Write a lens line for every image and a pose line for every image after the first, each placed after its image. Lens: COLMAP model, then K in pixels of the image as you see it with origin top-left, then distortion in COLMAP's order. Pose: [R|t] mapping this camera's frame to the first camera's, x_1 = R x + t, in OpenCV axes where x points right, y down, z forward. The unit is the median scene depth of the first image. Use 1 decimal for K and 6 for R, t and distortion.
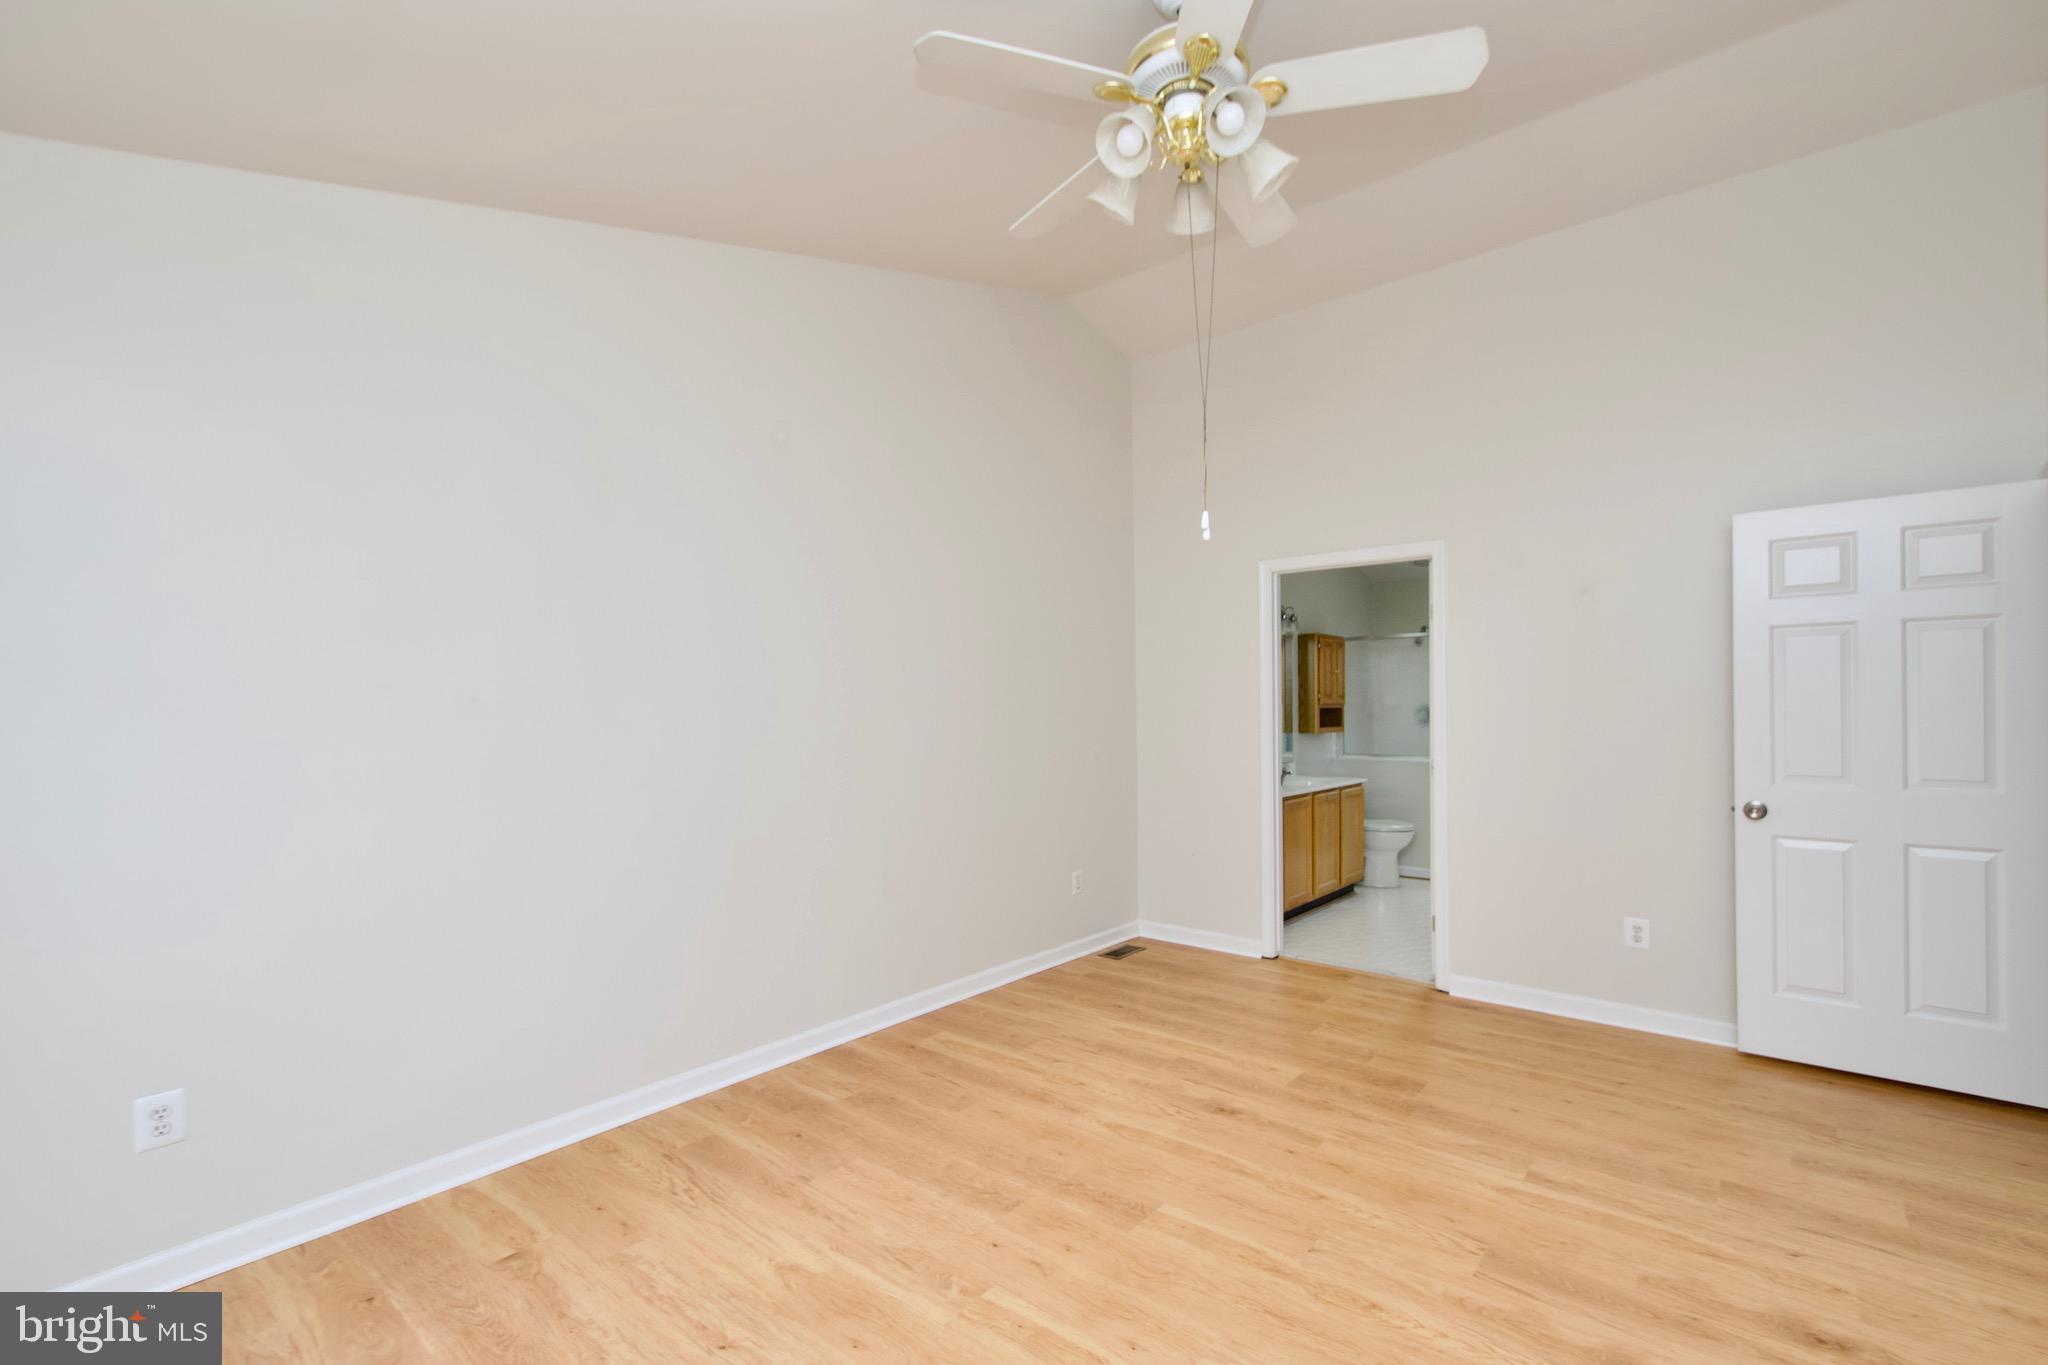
lens RADIAL K [[891.0, 0, 1015.9], [0, 891.0, 727.8], [0, 0, 1]] dist [0.003809, -0.004223]
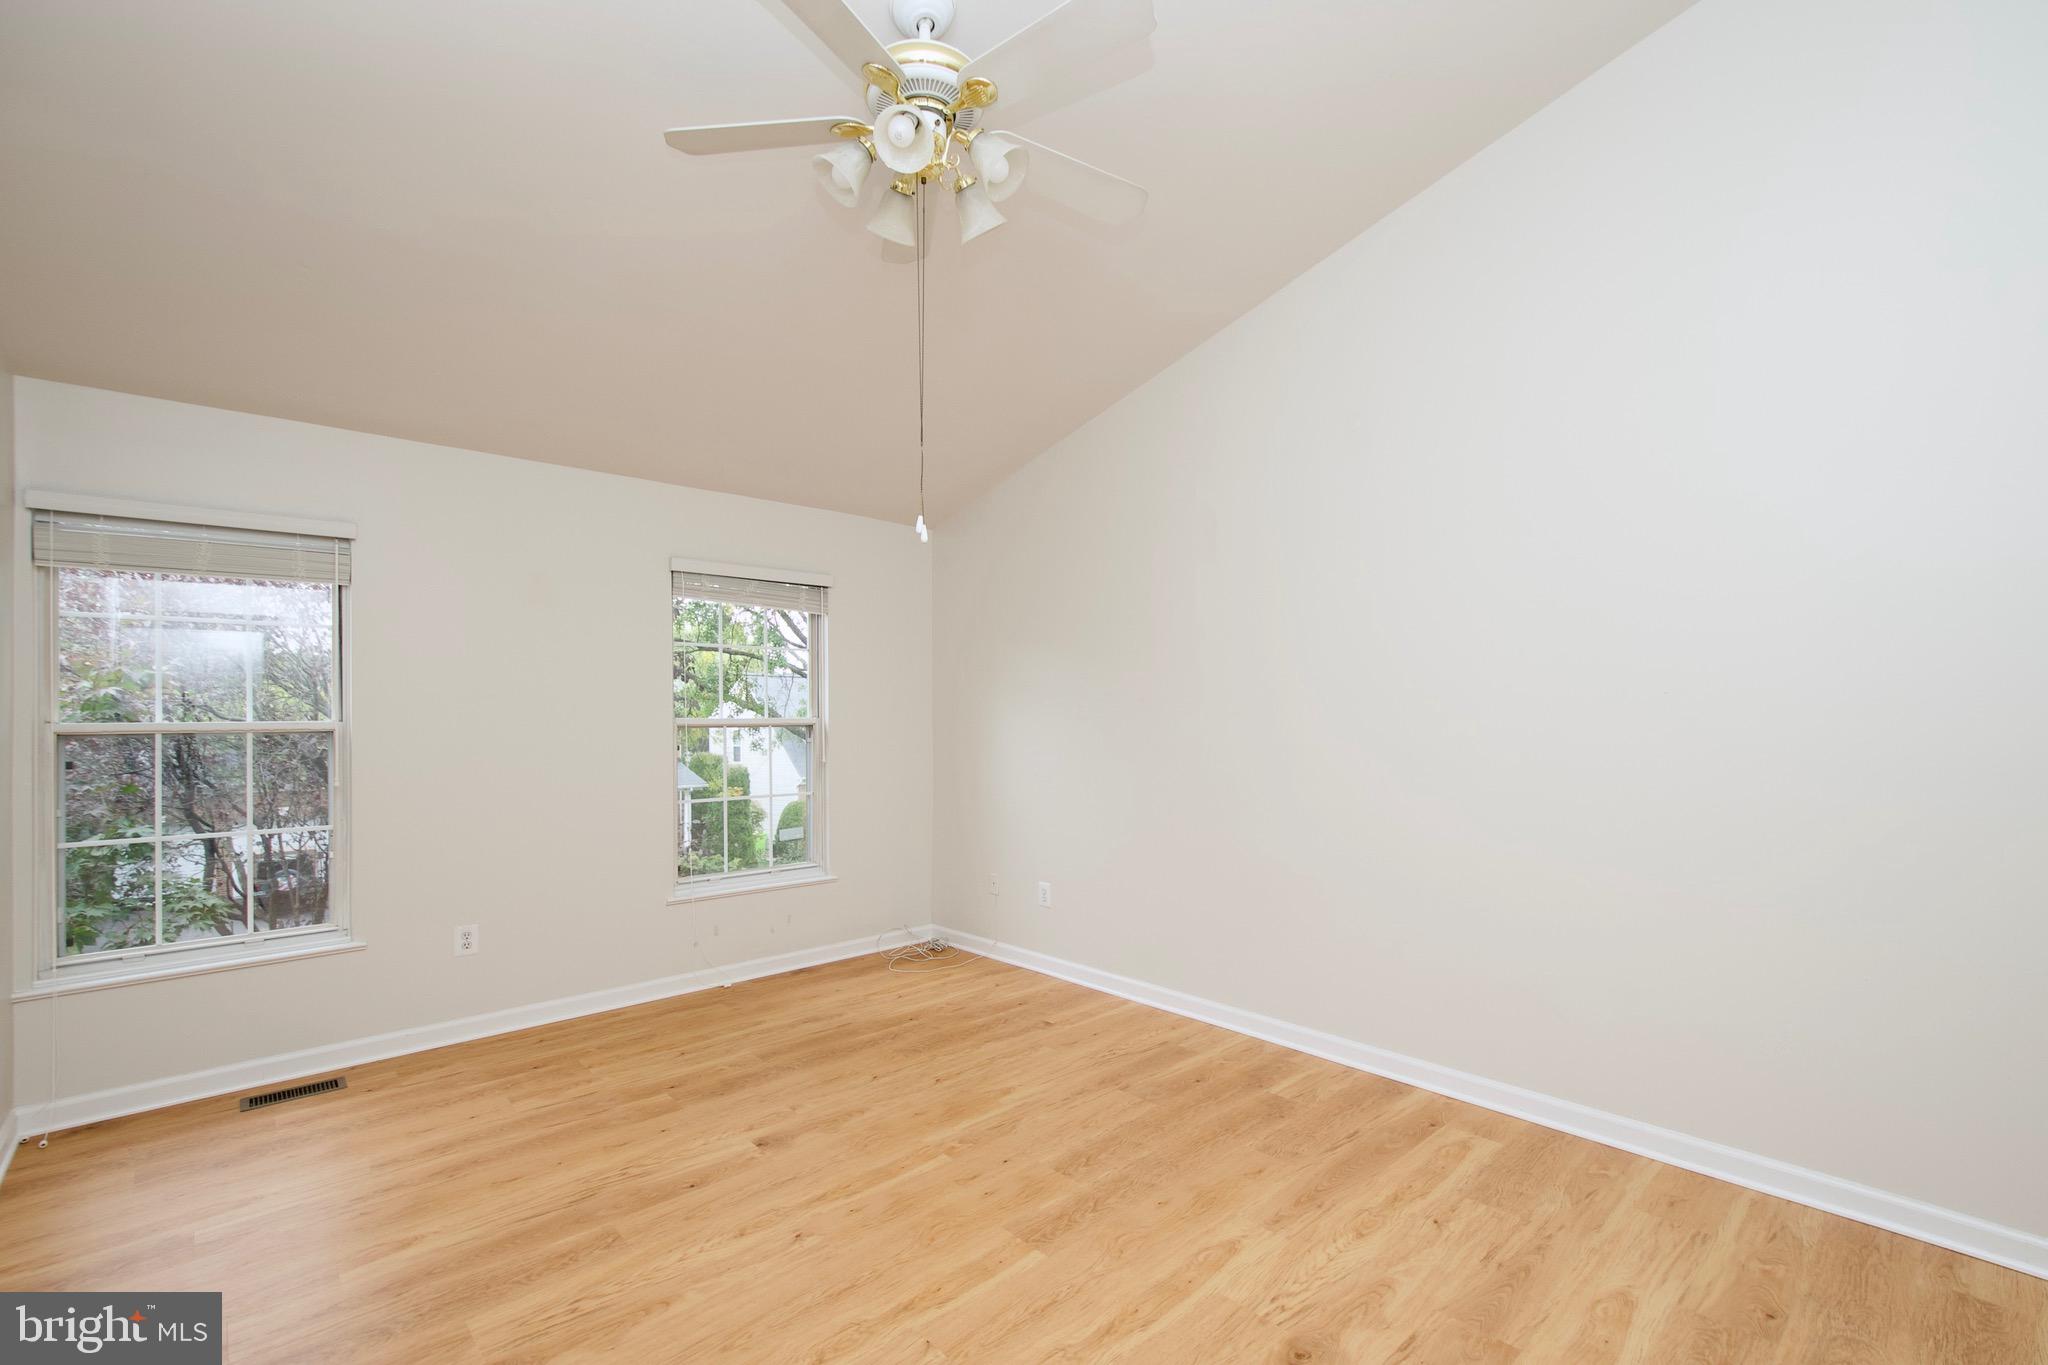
lens RADIAL K [[891.0, 0, 1041.6], [0, 891.0, 698.4], [0, 0, 1]] dist [0.003809, -0.004223]
pose [[-0.112211, -0.004152, -0.993676, 1.055452], [-0.012473, 0.999918, -0.002769, -0.025330], [0.993606, 0.012084, -0.112254, 1.082751]]
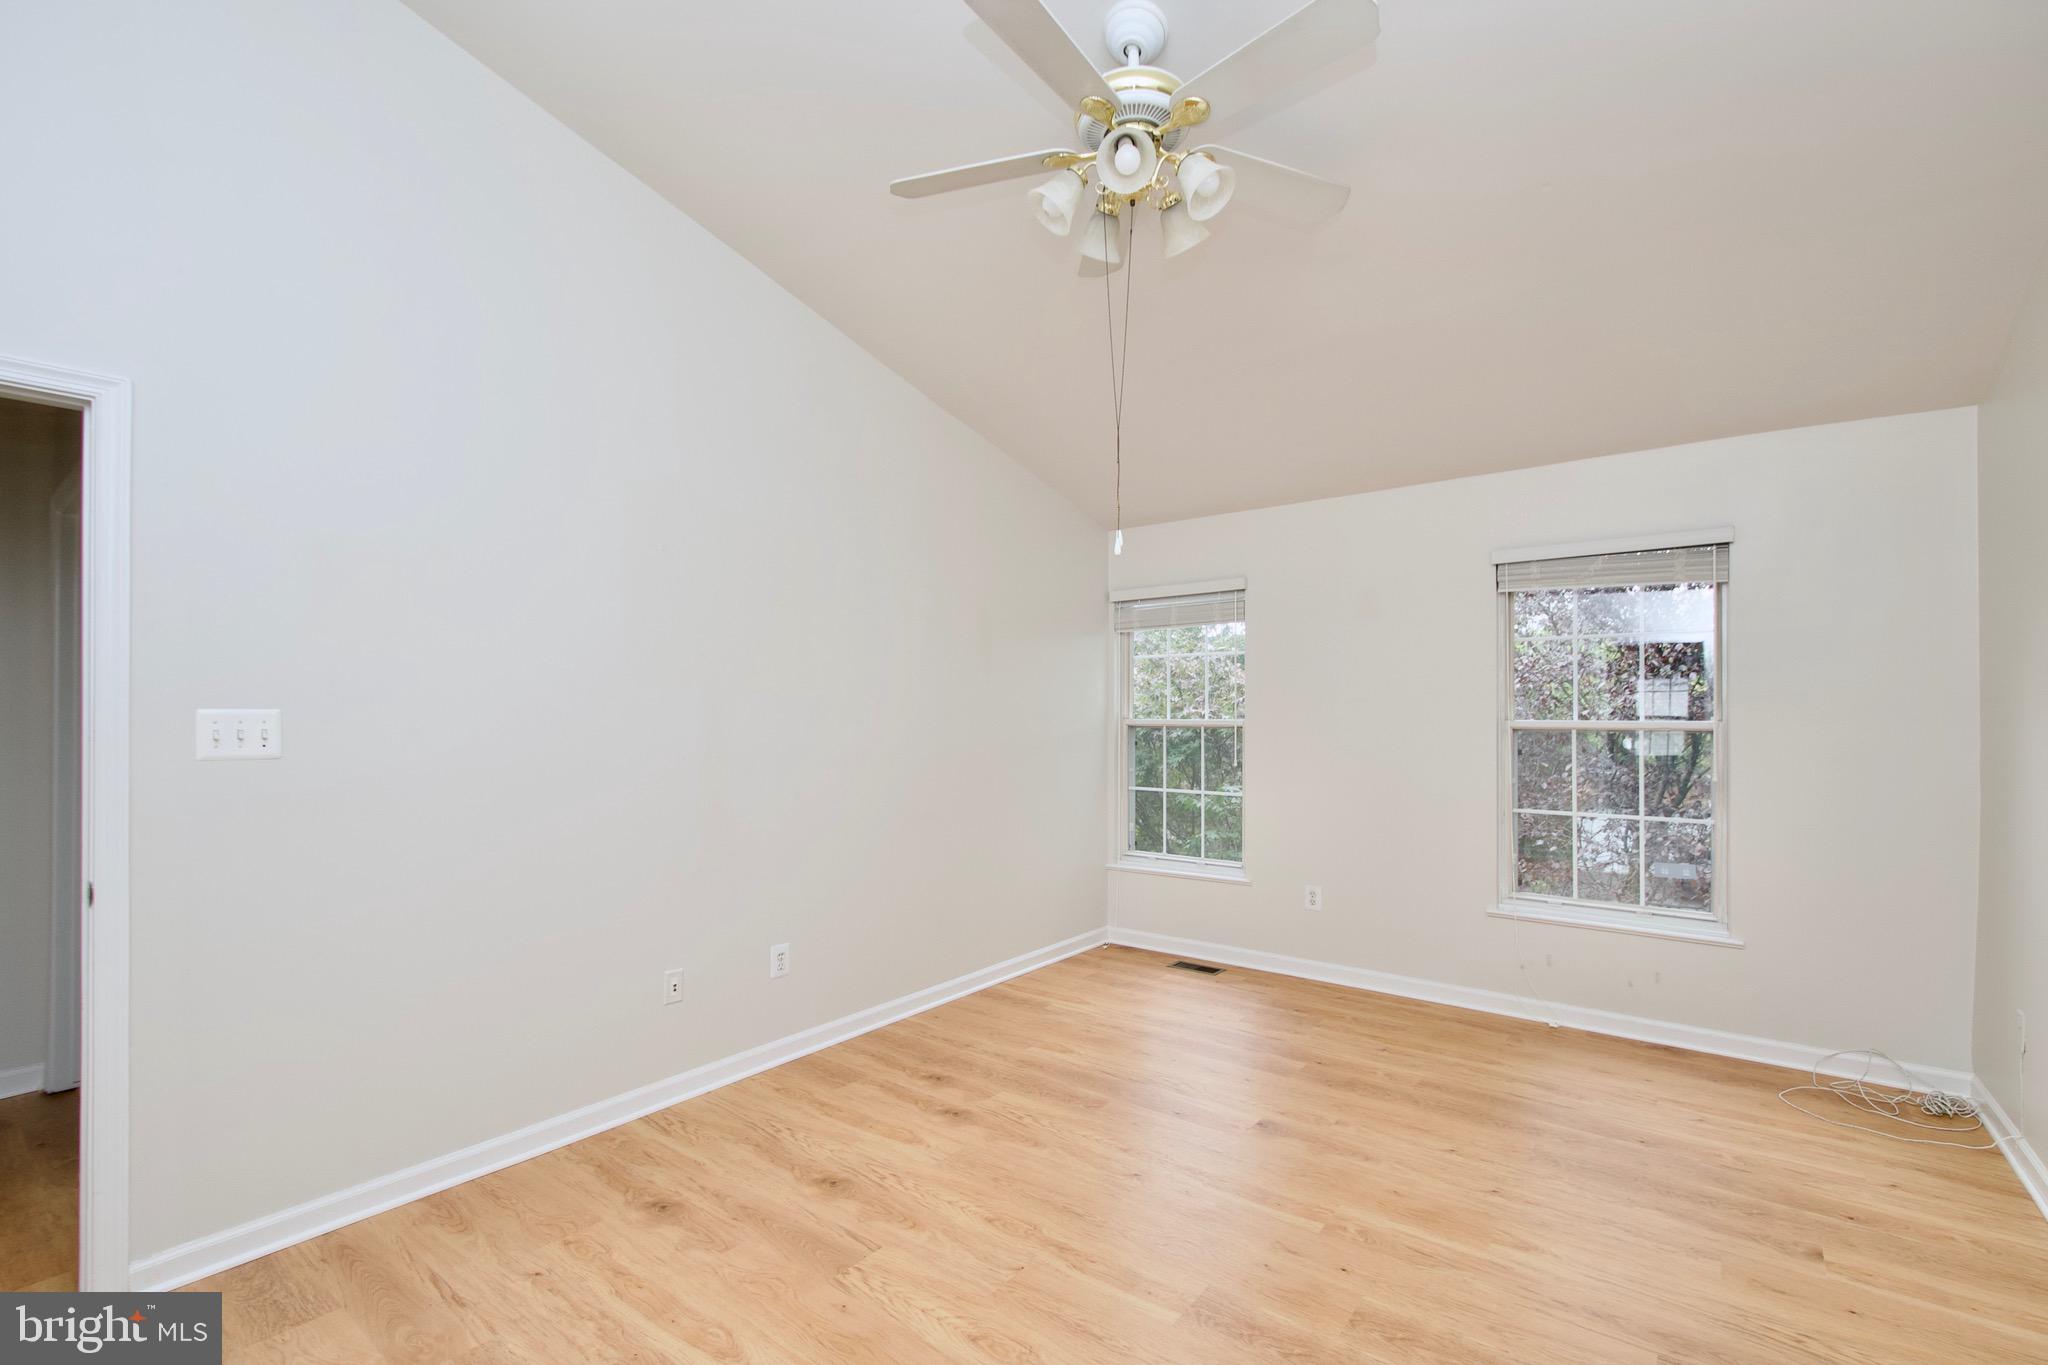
lens RADIAL K [[891.0, 0, 1036.8], [0, 891.0, 690.5], [0, 0, 1]] dist [0.003809, -0.004223]
pose [[-0.998403, 0.011725, -0.055258, 0.326114], [0.012004, 0.999917, -0.004721, -0.040761], [0.055198, -0.005376, -0.998461, 1.797626]]
